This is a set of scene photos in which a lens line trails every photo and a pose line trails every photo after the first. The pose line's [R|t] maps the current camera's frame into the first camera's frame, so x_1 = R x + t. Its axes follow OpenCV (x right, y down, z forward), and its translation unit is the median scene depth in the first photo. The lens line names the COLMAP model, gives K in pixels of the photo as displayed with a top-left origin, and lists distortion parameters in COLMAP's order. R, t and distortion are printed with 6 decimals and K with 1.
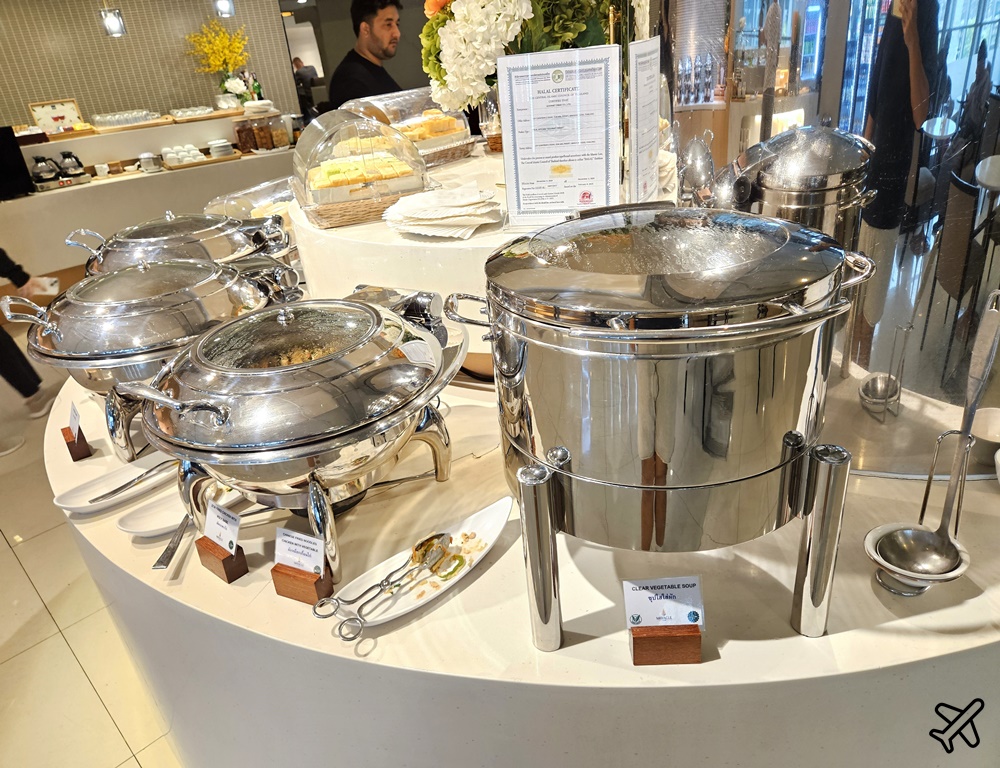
lens RADIAL K [[699.7, 0, 498.3], [0, 699.7, 384.5], [0, 0, 1]] dist [0.004257, -0.003655]
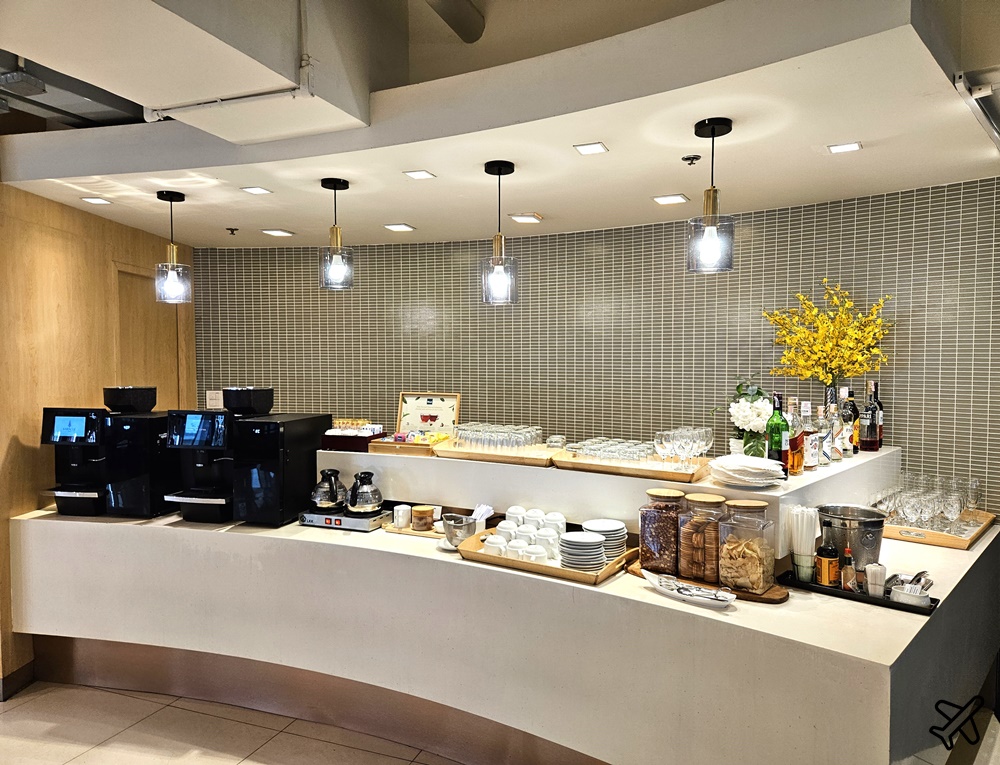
lens RADIAL K [[699.7, 0, 499.1], [0, 699.7, 376.0], [0, 0, 1]] dist [0.004257, -0.003655]
pose [[0.406375, 0.118130, -0.906038, -0.042337], [-0.442246, 0.893146, -0.081906, -0.377214], [0.799549, 0.433976, 0.415195, 0.749891]]
